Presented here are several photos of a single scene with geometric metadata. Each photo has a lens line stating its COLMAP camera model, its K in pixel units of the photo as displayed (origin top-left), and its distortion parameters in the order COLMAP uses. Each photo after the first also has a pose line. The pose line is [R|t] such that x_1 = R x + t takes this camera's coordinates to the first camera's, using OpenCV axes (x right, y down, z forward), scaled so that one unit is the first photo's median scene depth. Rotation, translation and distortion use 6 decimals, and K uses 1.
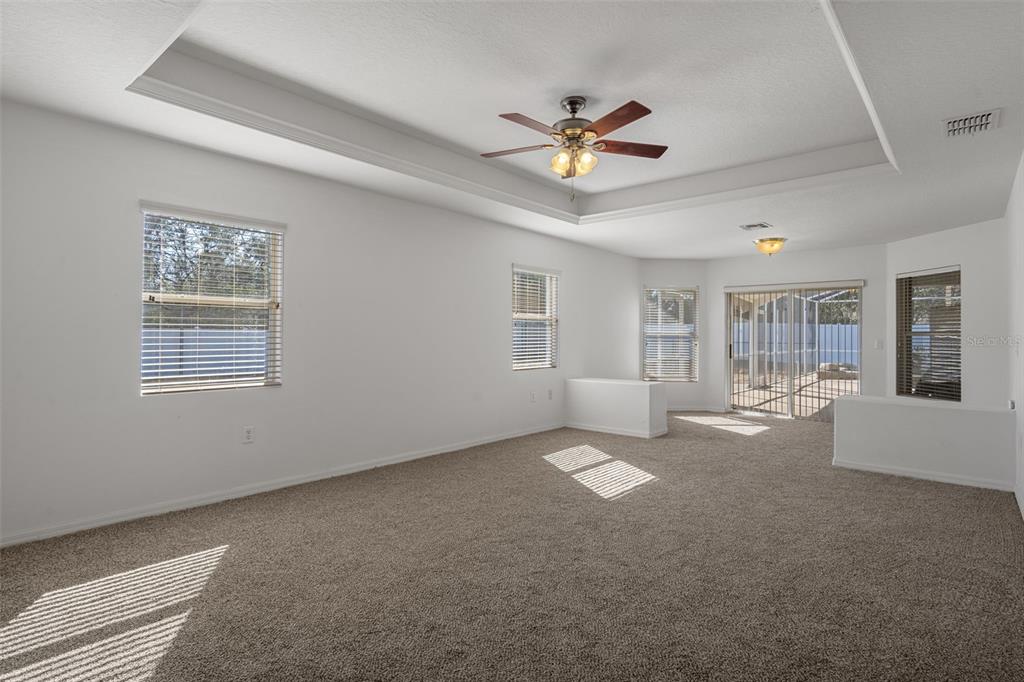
lens RADIAL K [[522.7, 0, 505.0], [0, 522.7, 338.3], [0, 0, 1]] dist [0.002733, 0.000650]
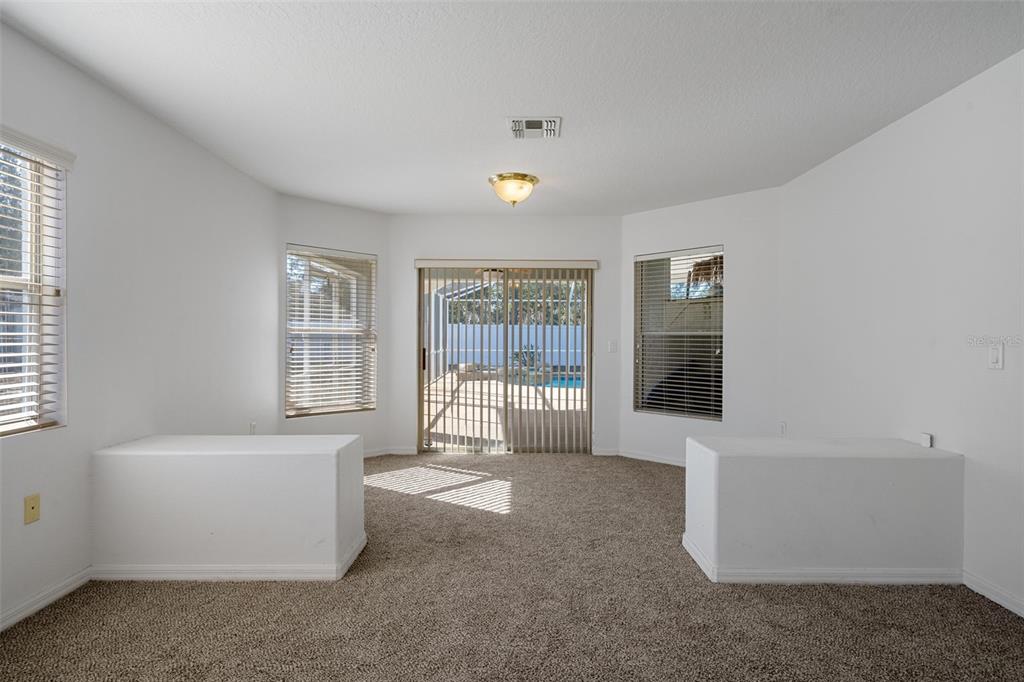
lens RADIAL K [[522.7, 0, 512.3], [0, 522.7, 345.5], [0, 0, 1]] dist [0.002733, 0.000650]
pose [[0.735685, -0.013292, 0.677194, 0.084353], [0.002391, 0.999852, 0.017027, -0.002694], [-0.677320, -0.010907, 0.735608, 0.525068]]
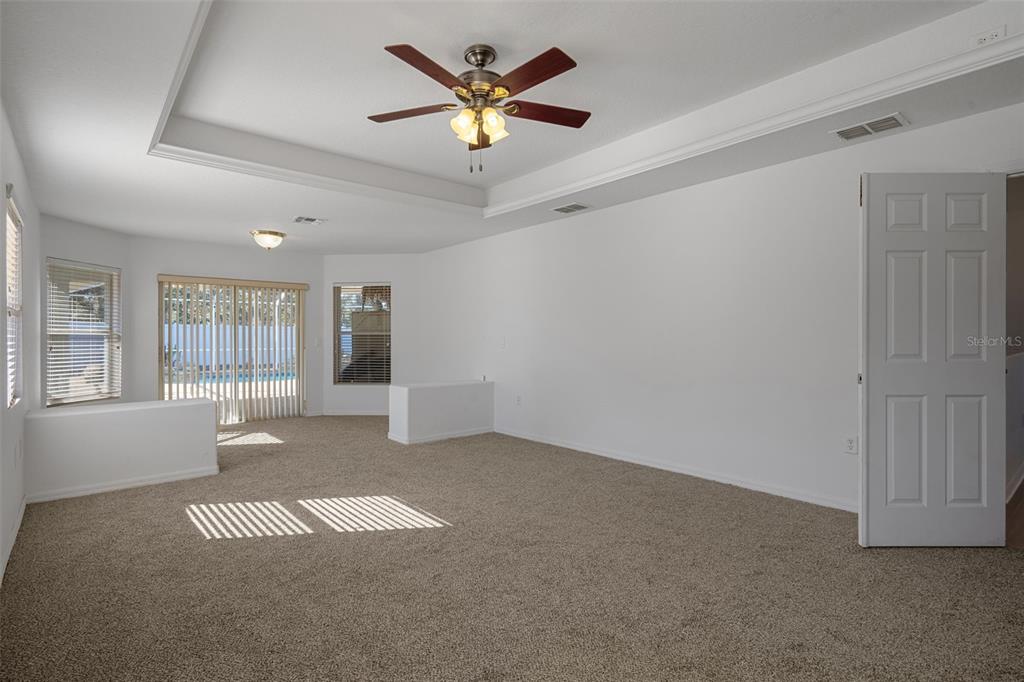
lens RADIAL K [[522.7, 0, 509.5], [0, 522.7, 340.5], [0, 0, 1]] dist [0.002733, 0.000650]
pose [[0.125192, -0.012695, 0.992051, -0.355412], [0.005686, 0.999911, 0.012078, -0.003561], [-0.992116, 0.004129, 0.125253, 0.435491]]
